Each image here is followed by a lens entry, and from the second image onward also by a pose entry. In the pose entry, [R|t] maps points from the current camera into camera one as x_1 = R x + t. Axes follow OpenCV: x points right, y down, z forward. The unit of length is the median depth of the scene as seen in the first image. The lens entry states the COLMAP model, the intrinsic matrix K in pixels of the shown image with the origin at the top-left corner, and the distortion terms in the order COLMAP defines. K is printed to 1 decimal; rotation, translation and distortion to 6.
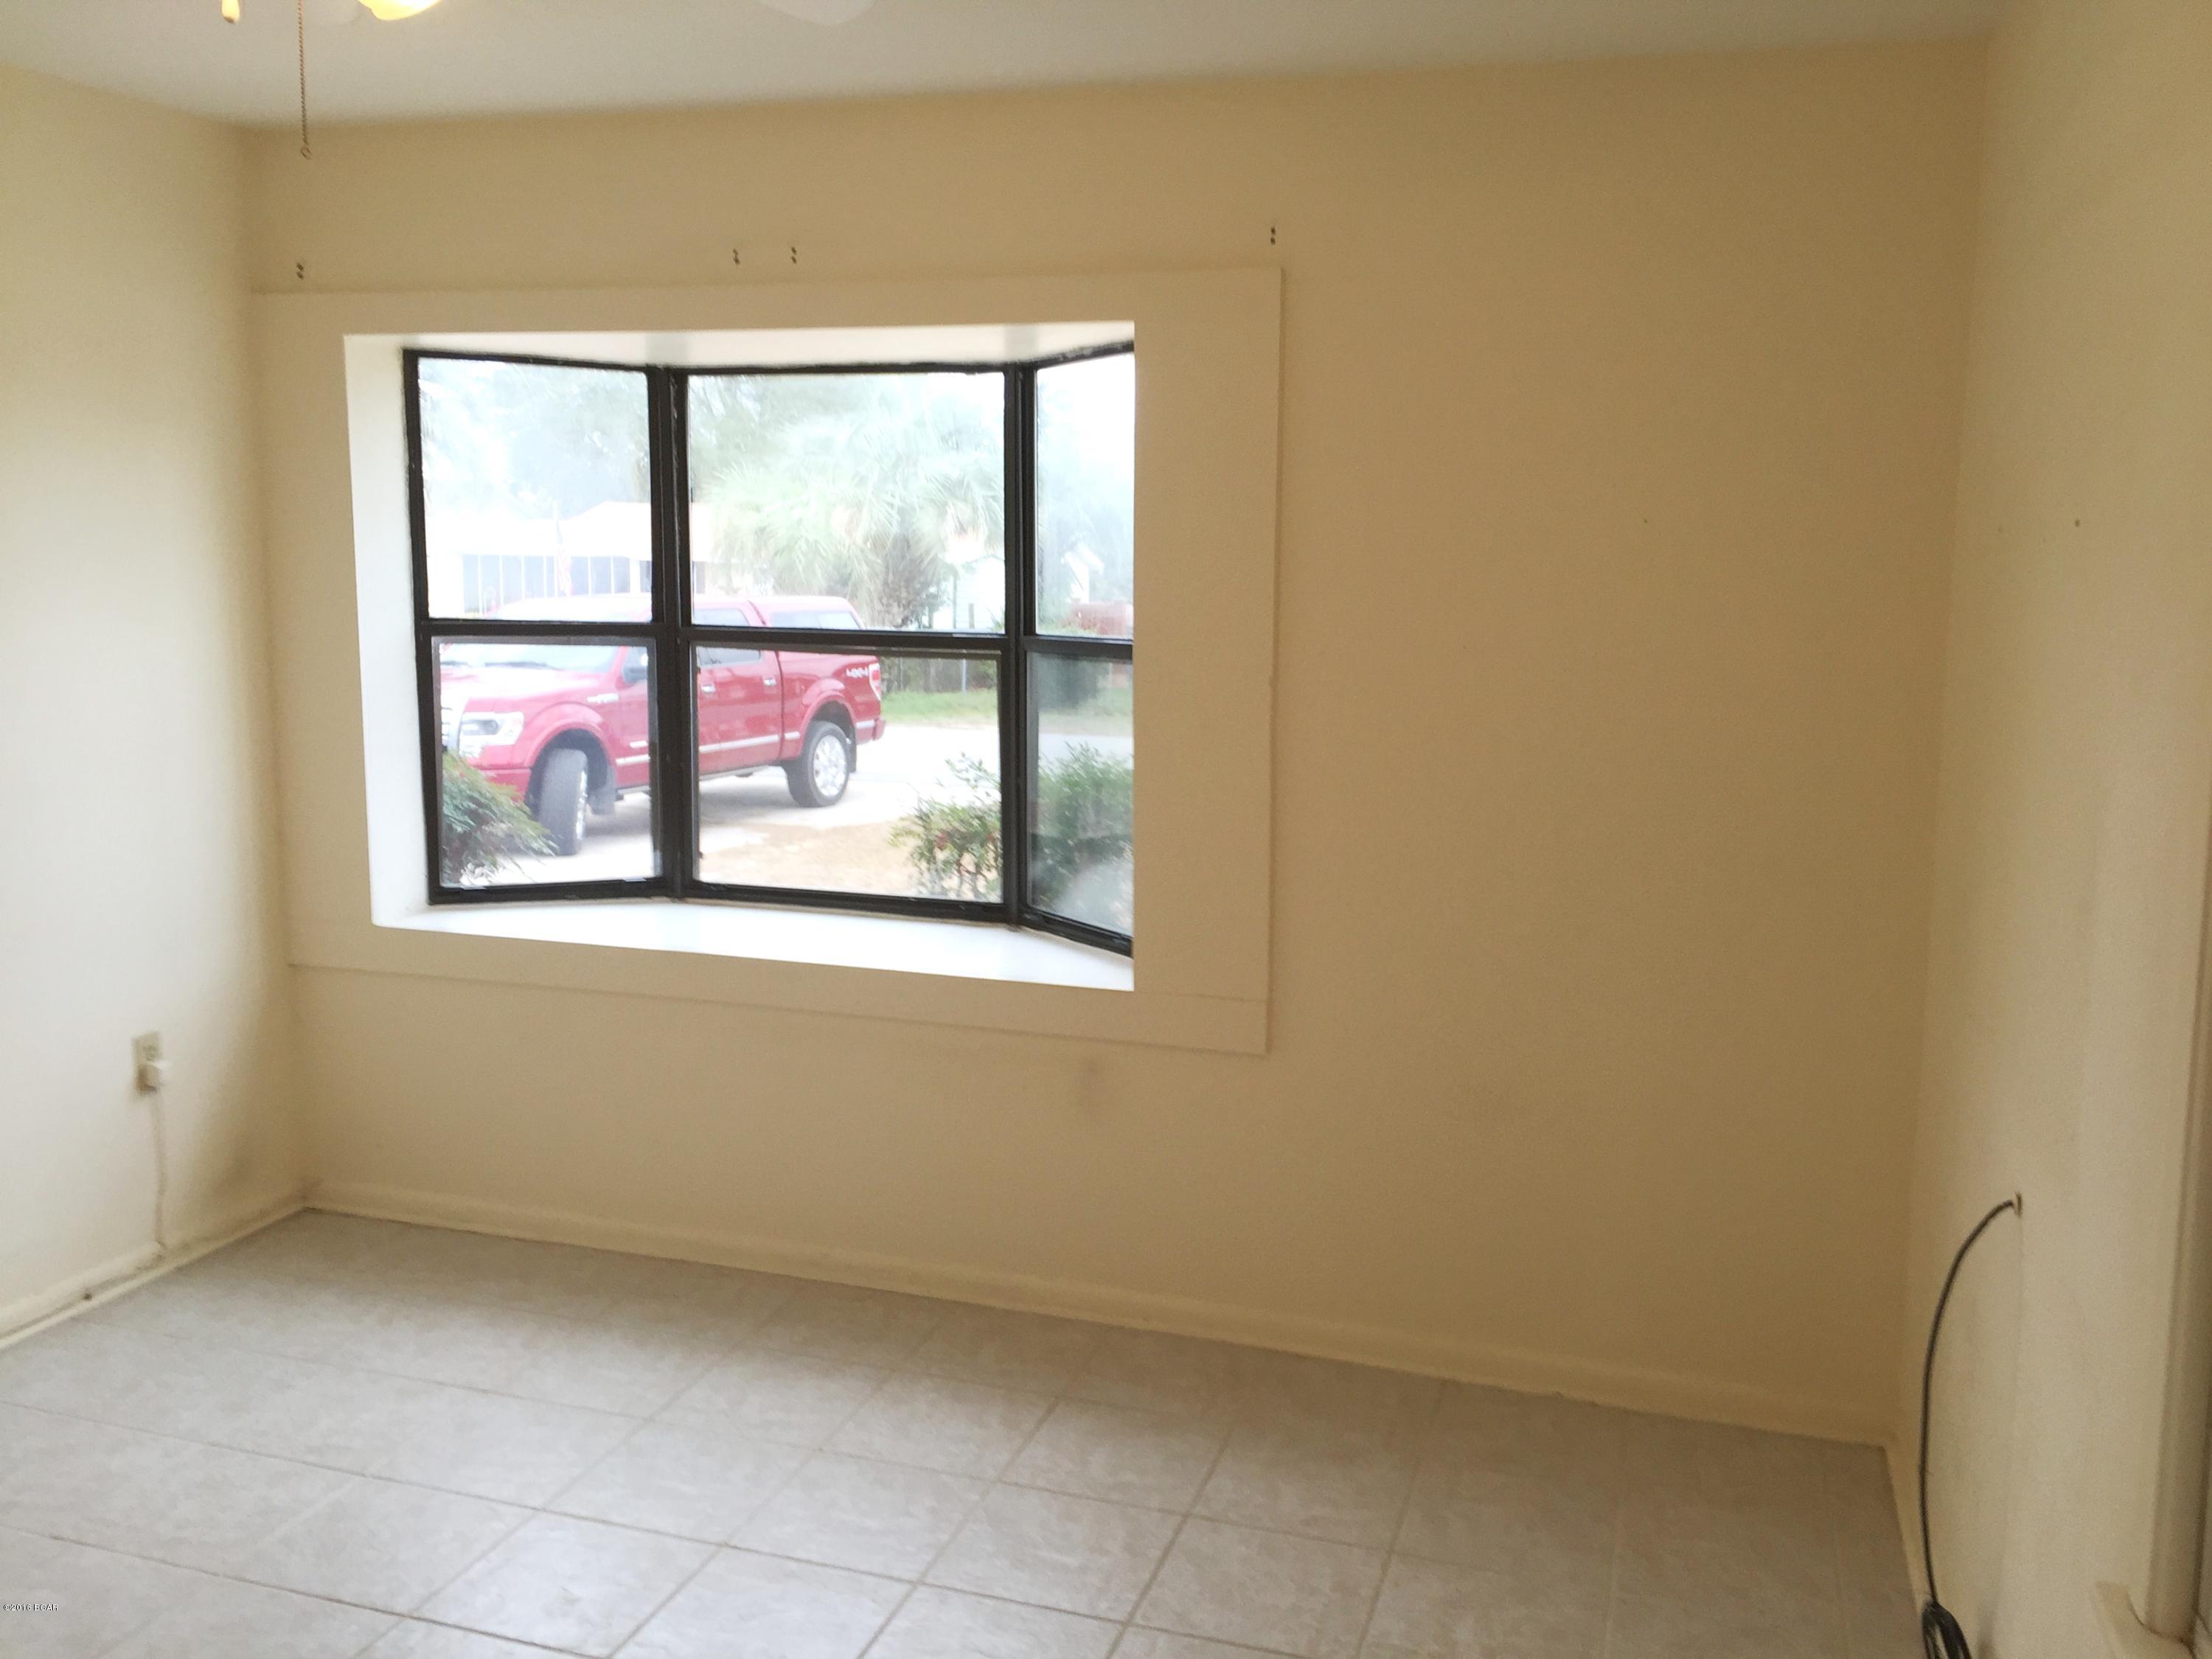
lens RADIAL K [[1926.8, 0, 1099.1], [0, 1926.8, 834.9], [0, 0, 1]] dist [0.055757, -0.028913]
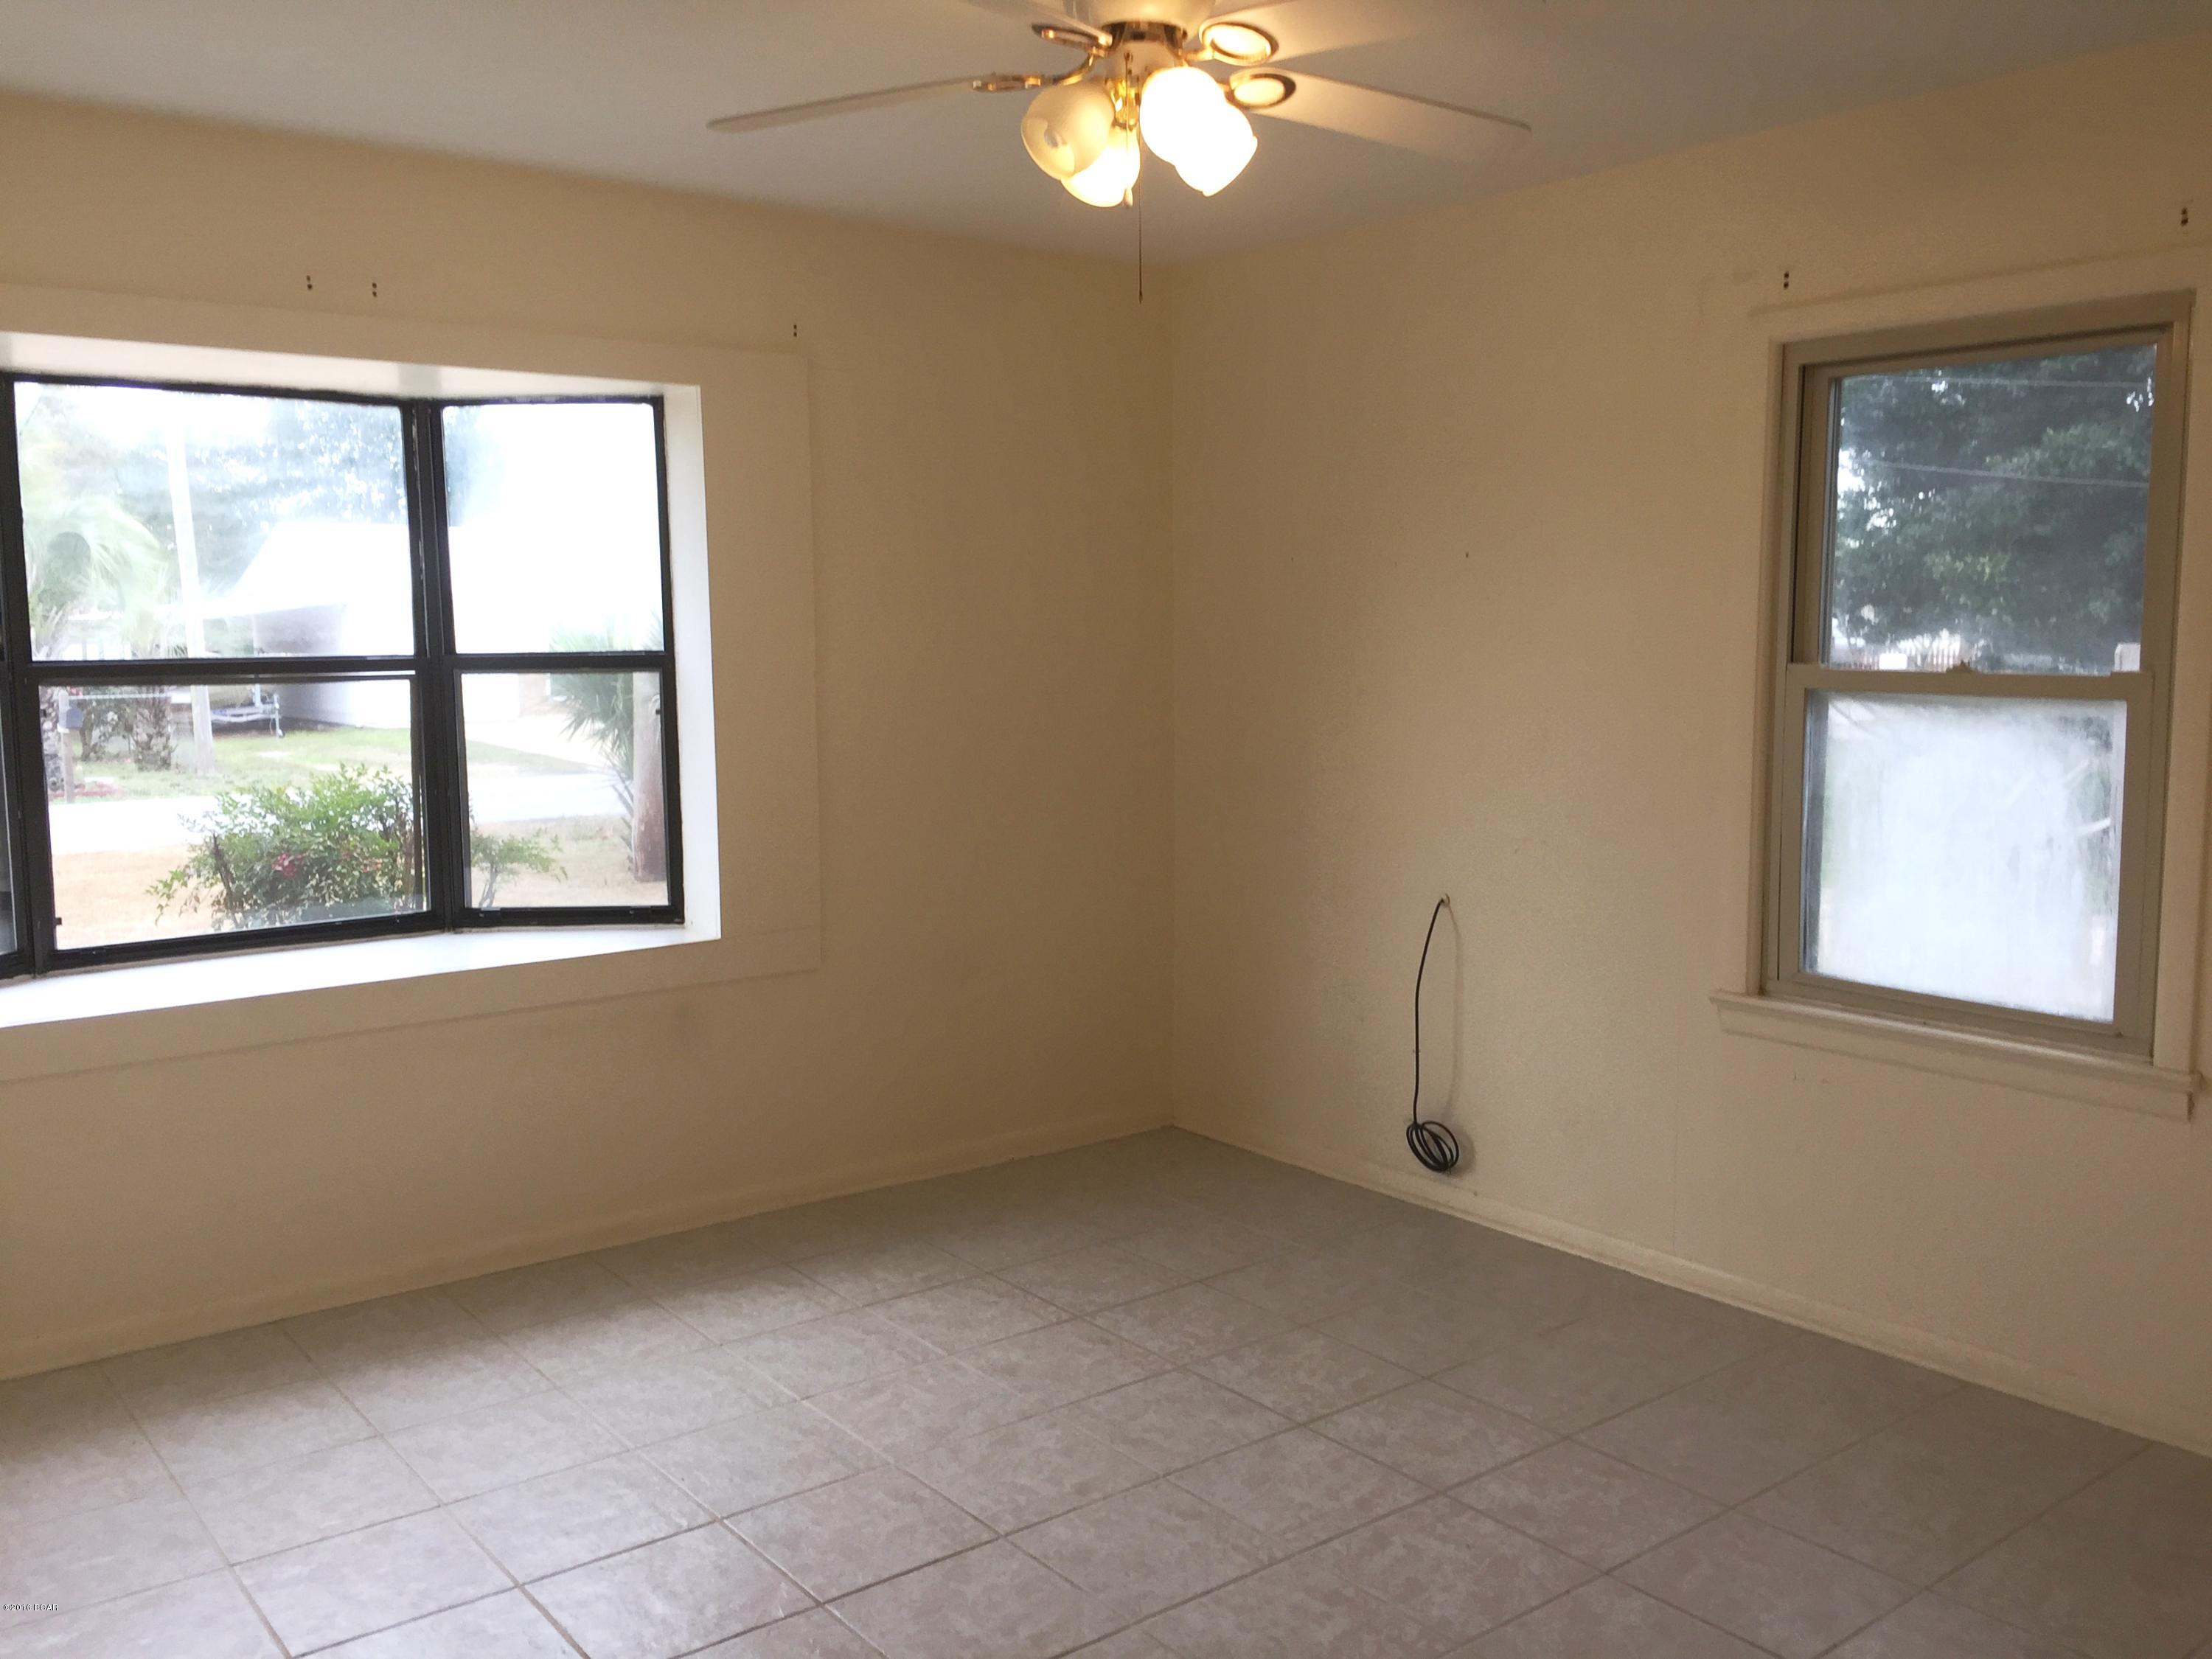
lens RADIAL K [[1926.8, 0, 1100.1], [0, 1926.8, 824.9], [0, 0, 1]] dist [0.055757, -0.028913]
pose [[0.552606, -0.113150, 0.825726, -0.848222], [0.135665, 0.989740, 0.044833, -0.010290], [-0.822327, 0.087247, 0.562286, 0.121723]]
